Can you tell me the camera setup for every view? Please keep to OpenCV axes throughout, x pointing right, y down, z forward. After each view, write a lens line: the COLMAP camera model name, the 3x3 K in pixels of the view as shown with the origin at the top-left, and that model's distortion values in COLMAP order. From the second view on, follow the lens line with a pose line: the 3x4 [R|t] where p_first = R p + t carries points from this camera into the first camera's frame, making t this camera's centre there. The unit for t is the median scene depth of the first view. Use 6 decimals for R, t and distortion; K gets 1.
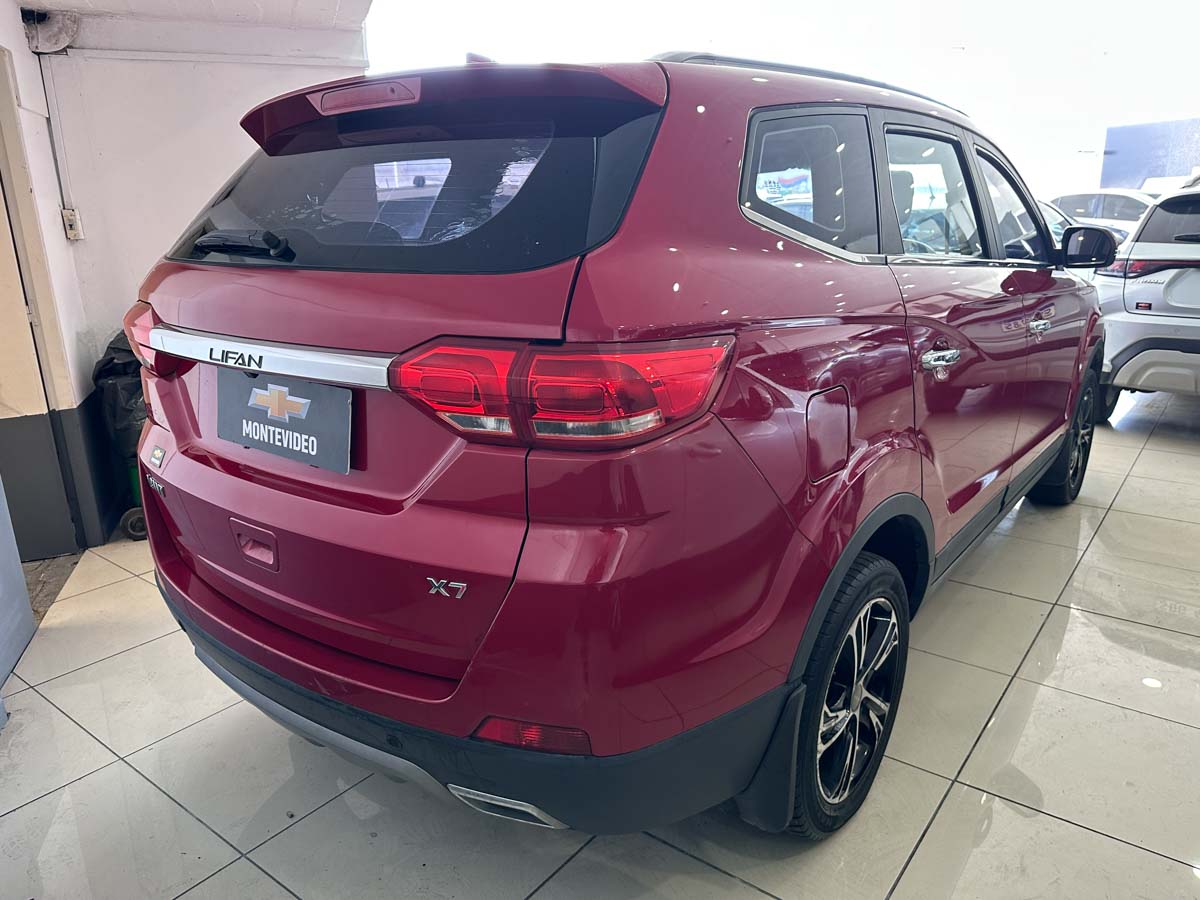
lens RADIAL K [[835.2, 0, 597.2], [0, 835.2, 446.6], [0, 0, 1]] dist [0.069928, -0.060147]
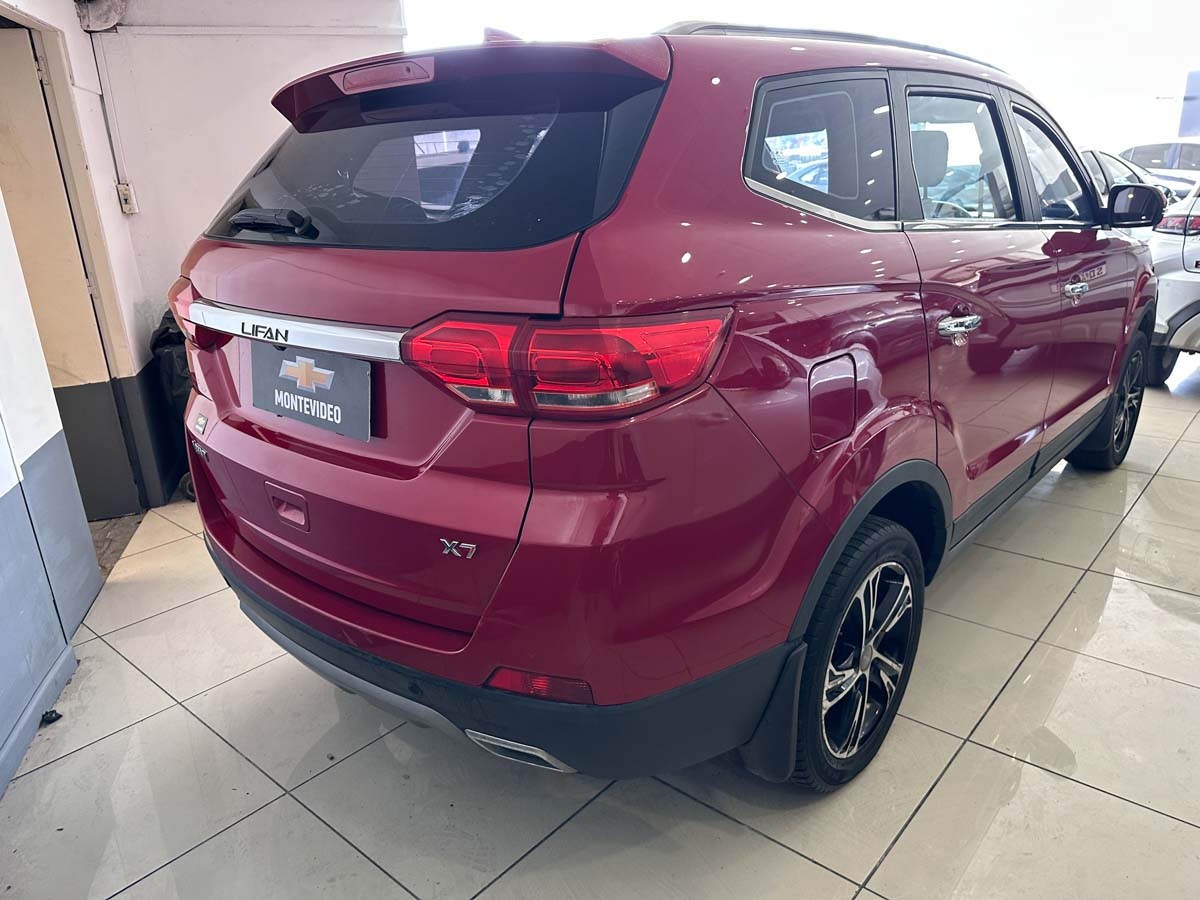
lens RADIAL K [[832.4, 0, 600.0], [0, 832.4, 450.0], [0, 0, 1]] dist [0.085659, -0.080419]
pose [[0.998216, 0.001320, -0.059691, 0.047082], [0.001508, 0.998879, 0.047311, -0.005100], [0.059686, -0.047317, 0.997095, -0.032890]]
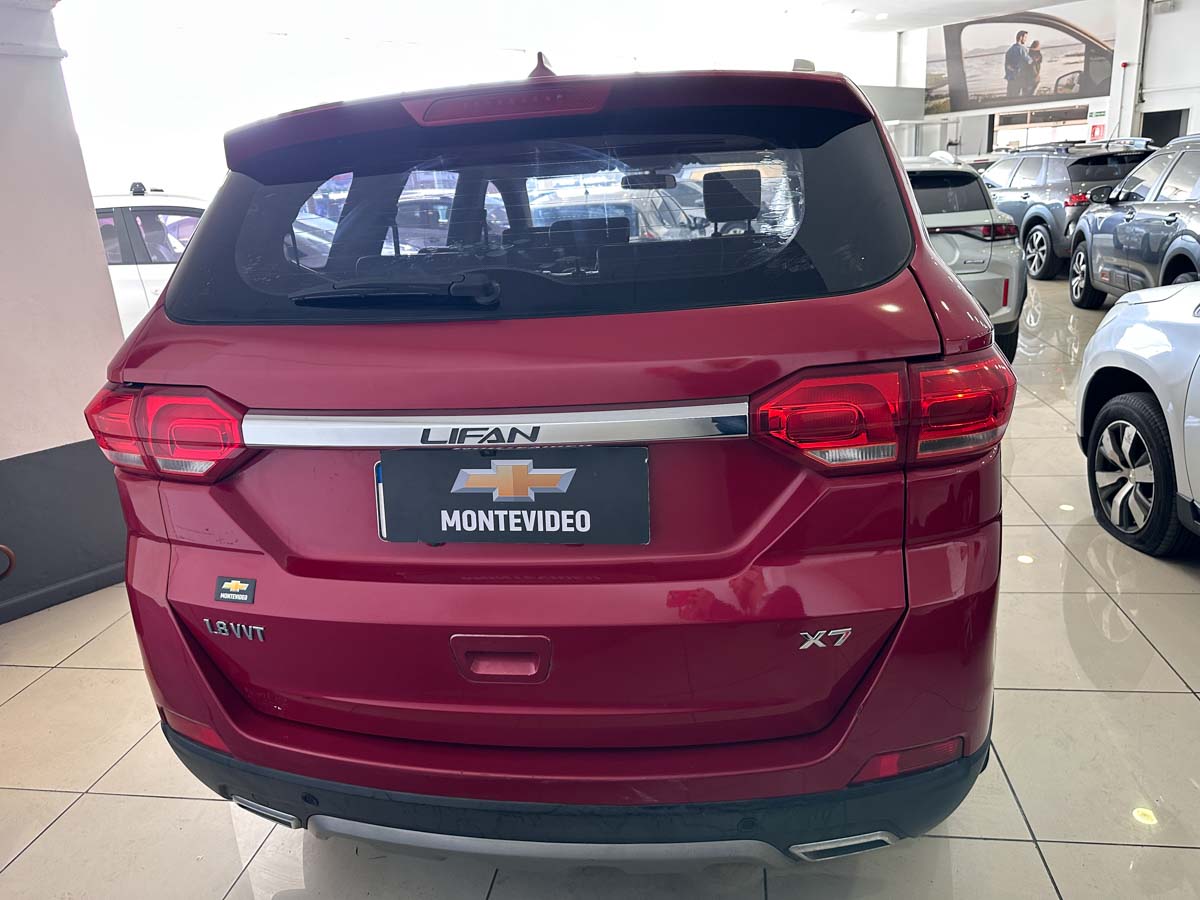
lens RADIAL K [[832.4, 0, 600.0], [0, 832.4, 450.0], [0, 0, 1]] dist [0.085659, -0.080419]
pose [[0.883542, -0.182767, 0.431219, -0.557854], [0.178490, 0.982632, 0.050761, -0.092175], [-0.433007, 0.032118, 0.900818, 0.196112]]
